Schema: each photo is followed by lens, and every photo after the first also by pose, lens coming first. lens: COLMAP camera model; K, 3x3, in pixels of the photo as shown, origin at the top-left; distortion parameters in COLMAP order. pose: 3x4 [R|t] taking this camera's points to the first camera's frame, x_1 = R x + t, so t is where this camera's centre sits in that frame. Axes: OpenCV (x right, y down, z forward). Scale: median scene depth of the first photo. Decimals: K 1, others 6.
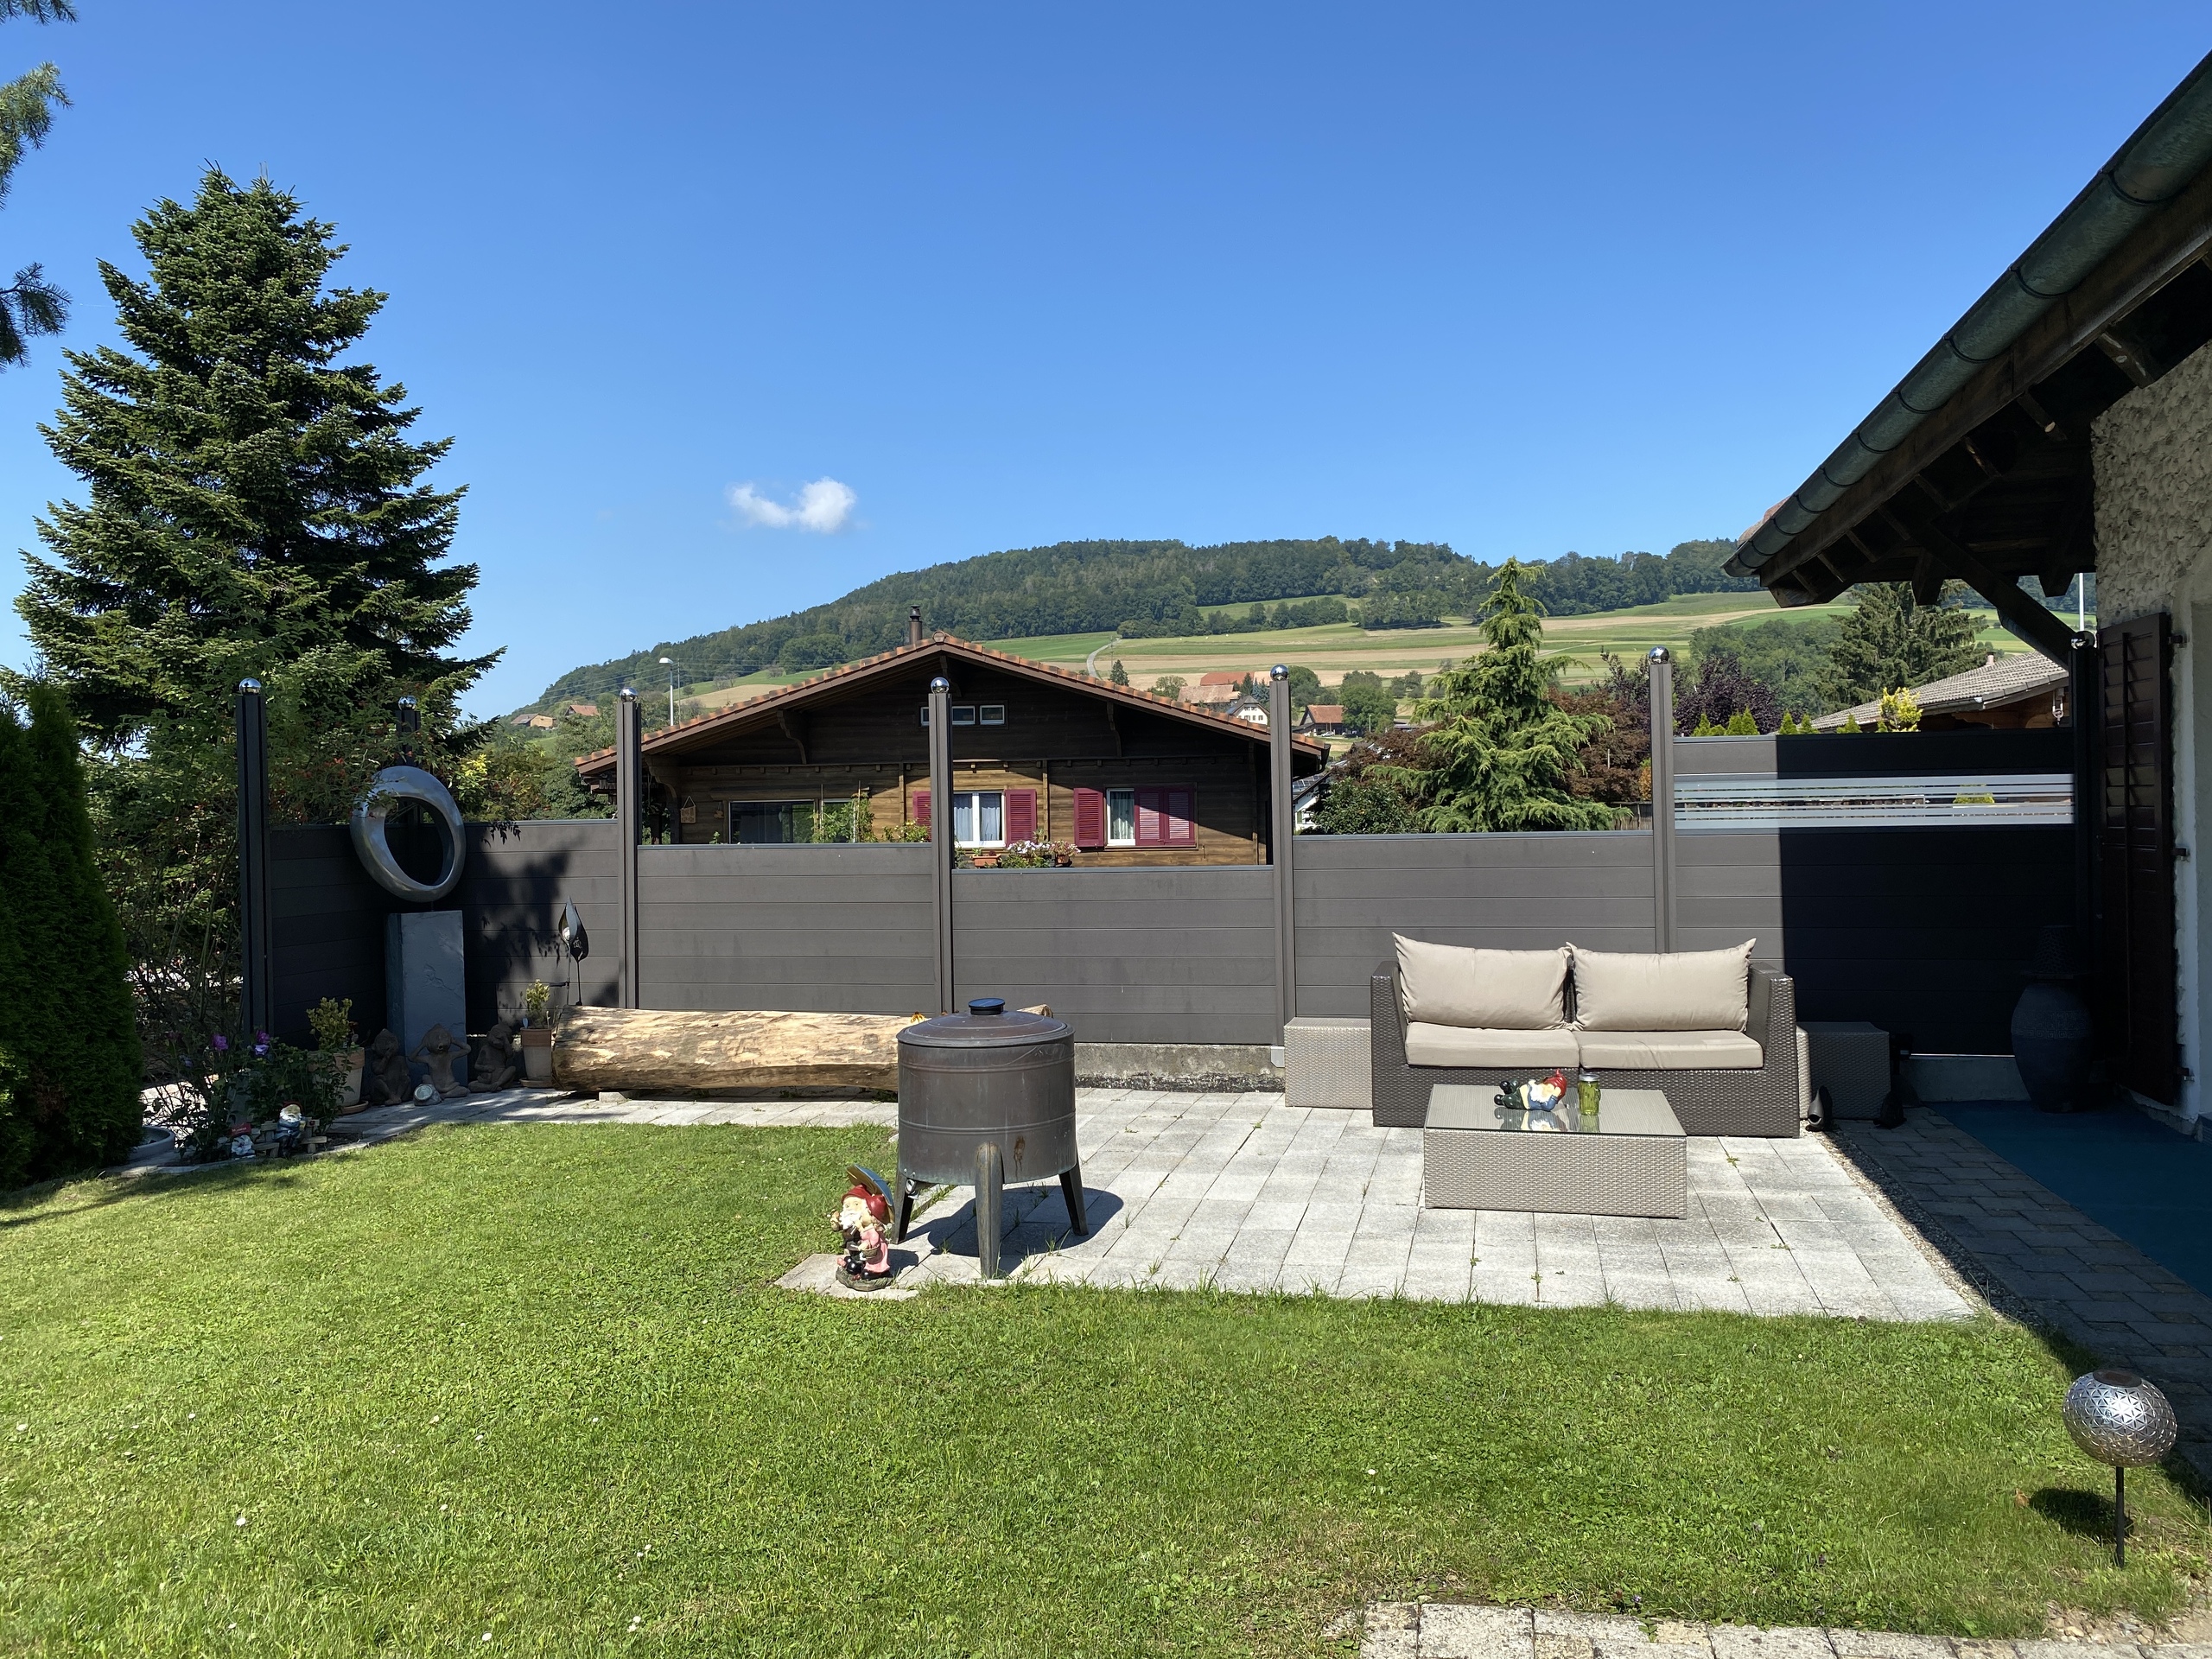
lens RADIAL K [[1689.6, 0, 1106.0], [0, 1689.6, 829.5], [0, 0, 1]] dist [0.006743, -0.000238]
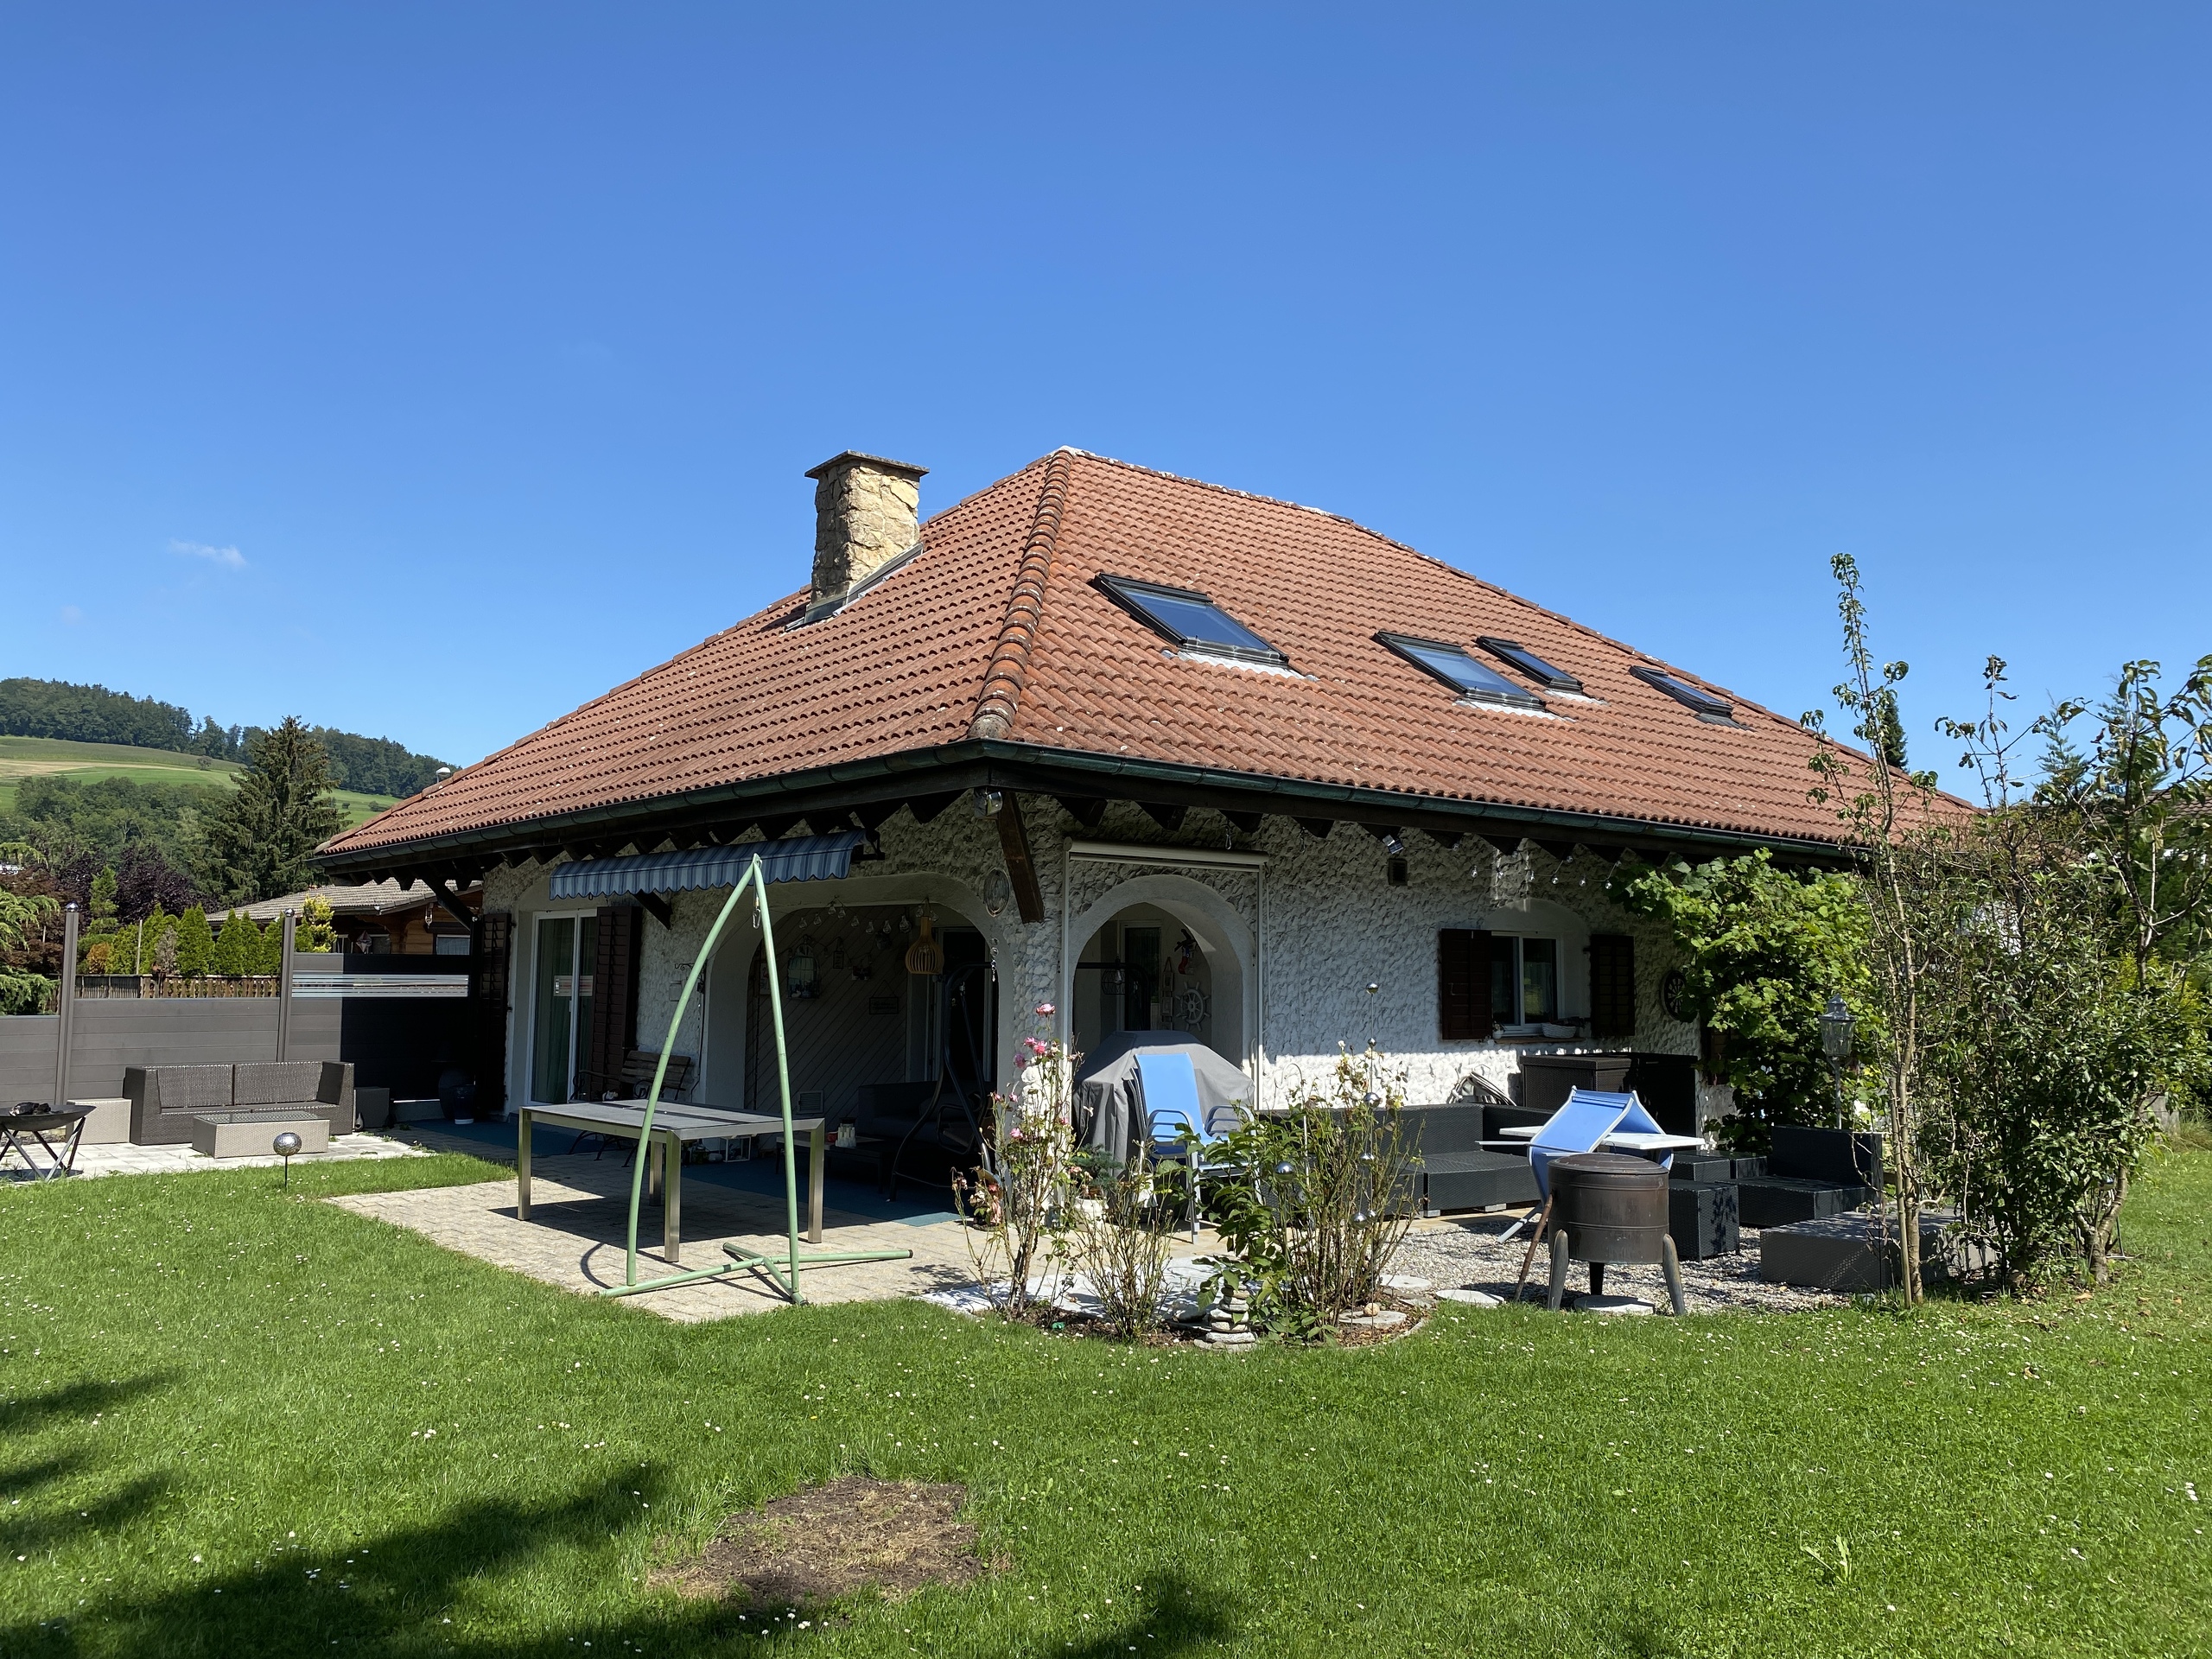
lens RADIAL K [[1651.7, 0, 1106.0], [0, 1651.7, 829.5], [0, 0, 1]] dist [0.034139, -0.010636]
pose [[0.608635, 0.095433, 0.787690, -0.704002], [-0.013419, 0.993837, -0.110041, 0.007329], [-0.793337, 0.056404, 0.606165, -1.076061]]
